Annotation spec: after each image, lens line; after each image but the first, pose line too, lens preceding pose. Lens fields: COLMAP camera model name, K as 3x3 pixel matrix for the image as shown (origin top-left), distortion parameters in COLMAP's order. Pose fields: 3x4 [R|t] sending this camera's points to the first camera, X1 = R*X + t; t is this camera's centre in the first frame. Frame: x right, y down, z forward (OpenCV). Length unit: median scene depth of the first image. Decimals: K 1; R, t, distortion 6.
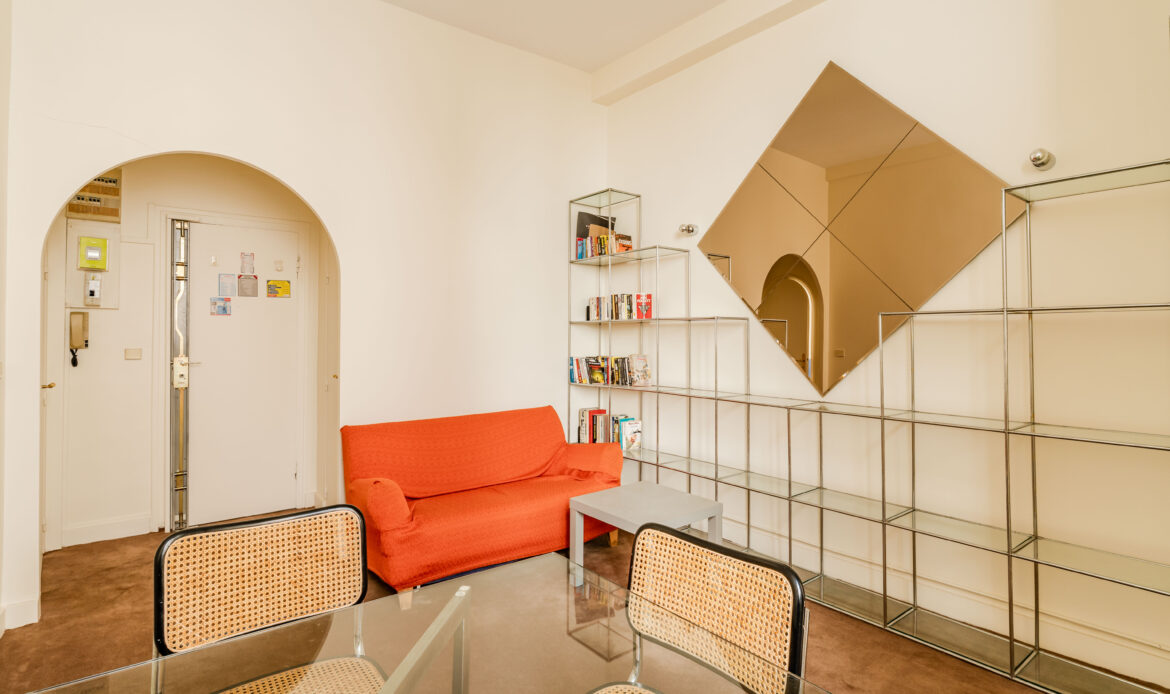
lens RADIAL K [[573.9, 0, 613.6], [0, 573.9, 323.8], [0, 0, 1]] dist [0.000369, 0.000558]
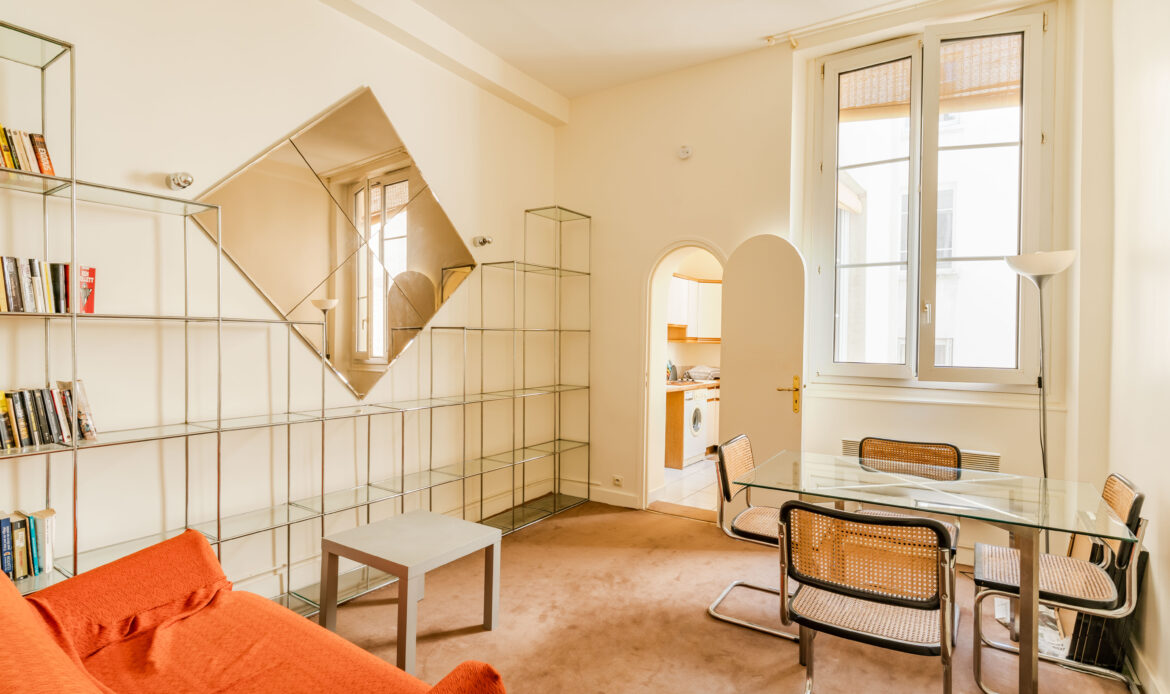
lens RADIAL K [[573.9, 0, 583.8], [0, 573.9, 343.4], [0, 0, 1]] dist [0.000369, 0.000558]
pose [[-0.277911, -0.014306, 0.960500, -0.677140], [-0.030051, 0.999529, 0.006193, 0.002684], [-0.960137, -0.027143, -0.278210, 0.798433]]
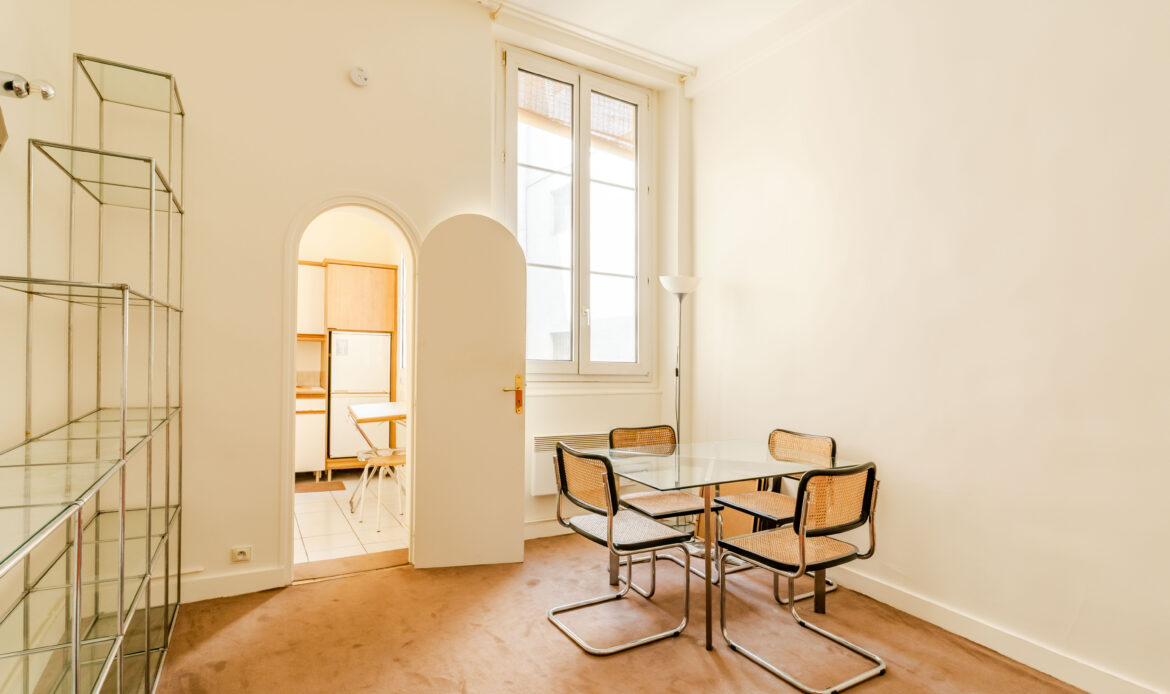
lens RADIAL K [[573.9, 0, 571.8], [0, 573.9, 354.0], [0, 0, 1]] dist [0.000369, 0.000558]
pose [[-0.982341, -0.027926, 0.185005, -0.063995], [-0.031539, 0.999364, -0.016613, 0.033954], [-0.184423, -0.022154, -0.982597, 1.074598]]
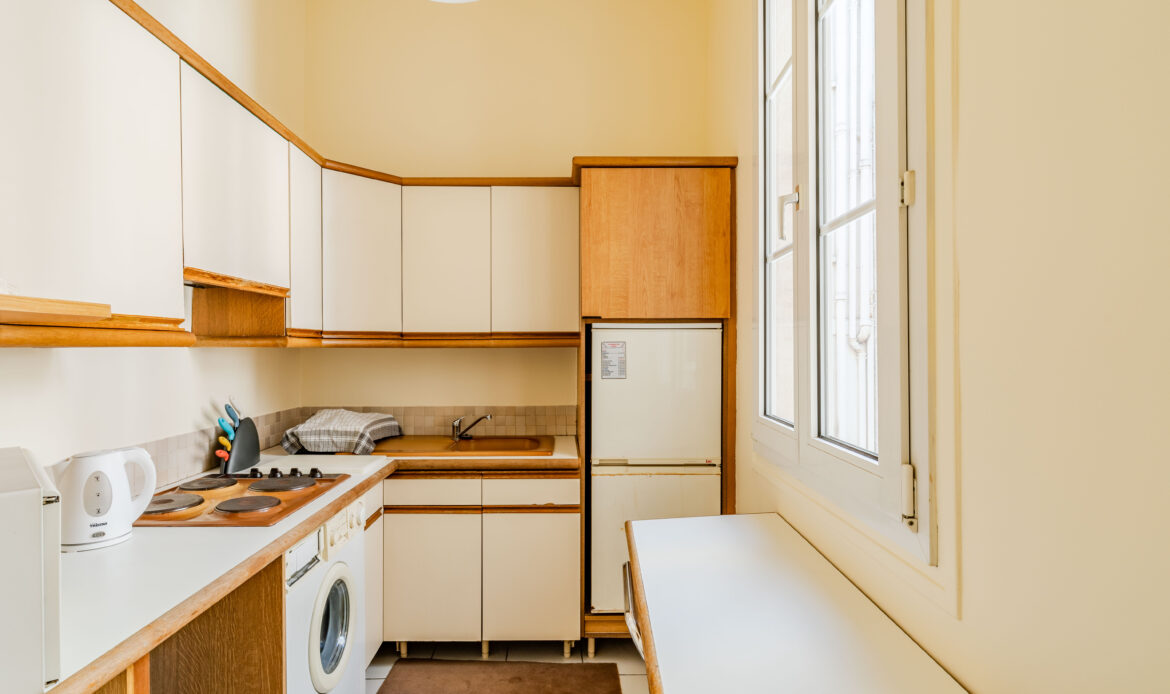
lens RADIAL K [[573.9, 0, 570.3], [0, 573.9, 363.3], [0, 0, 1]] dist [0.000369, 0.000558]
pose [[-0.791828, -0.027625, 0.610119, 0.459760], [-0.019624, 0.999611, 0.019793, 0.001901], [-0.610428, 0.003700, -0.792063, 0.234816]]
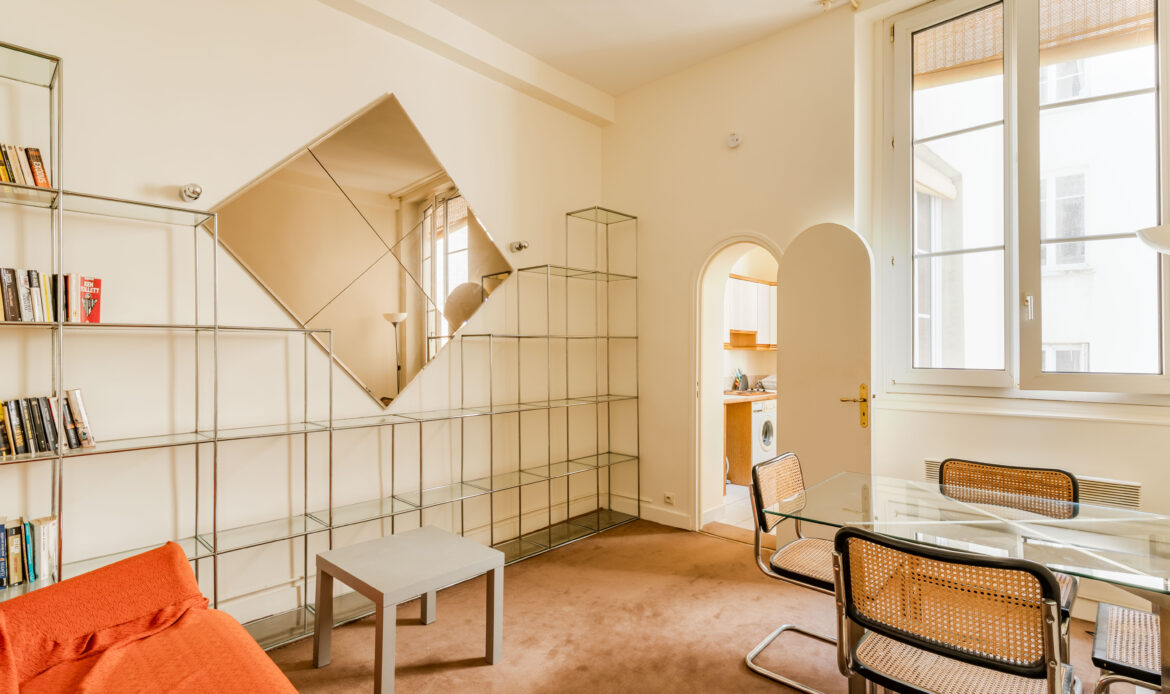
lens RADIAL K [[559.3, 0, 581.1], [0, 559.3, 343.3], [0, 0, 1]] dist [0.005451, -0.001076]
pose [[-0.110626, 0.009096, 0.993821, -0.605371], [-0.017387, 0.999787, -0.011086, 0.009879], [-0.993710, -0.018506, -0.110444, 0.673921]]
